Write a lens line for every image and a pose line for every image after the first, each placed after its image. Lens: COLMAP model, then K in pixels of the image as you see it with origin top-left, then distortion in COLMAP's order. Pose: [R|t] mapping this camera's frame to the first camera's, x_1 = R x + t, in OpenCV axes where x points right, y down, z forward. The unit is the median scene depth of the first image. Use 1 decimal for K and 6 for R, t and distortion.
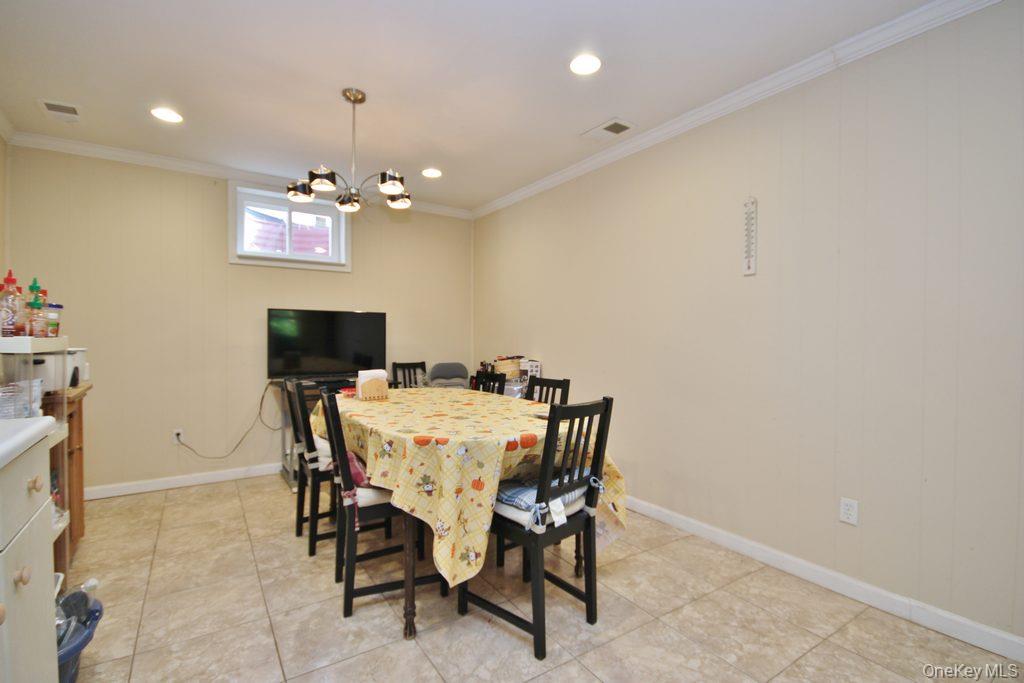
lens RADIAL K [[479.1, 0, 512.0], [0, 479.1, 341.5], [0, 0, 1]] dist [0.024453, -0.023951]
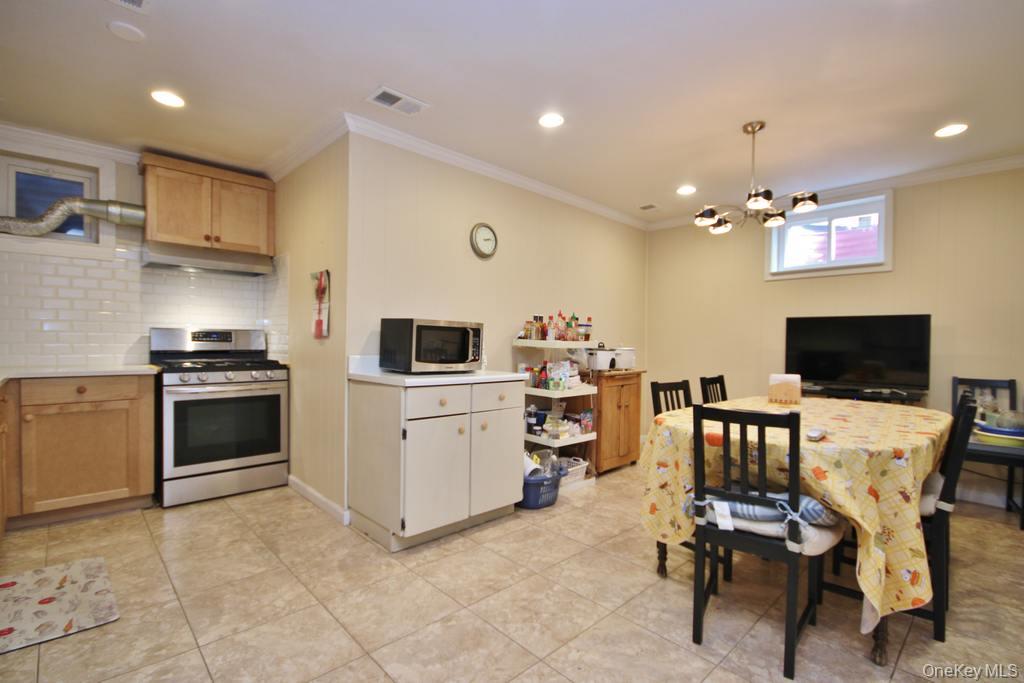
lens RADIAL K [[479.1, 0, 512.0], [0, 479.1, 341.5], [0, 0, 1]] dist [0.024453, -0.023951]
pose [[0.158607, -0.002618, -0.987338, 0.829325], [-0.019402, 0.999795, -0.005768, 0.009001], [0.987151, 0.020071, 0.158524, 0.334708]]
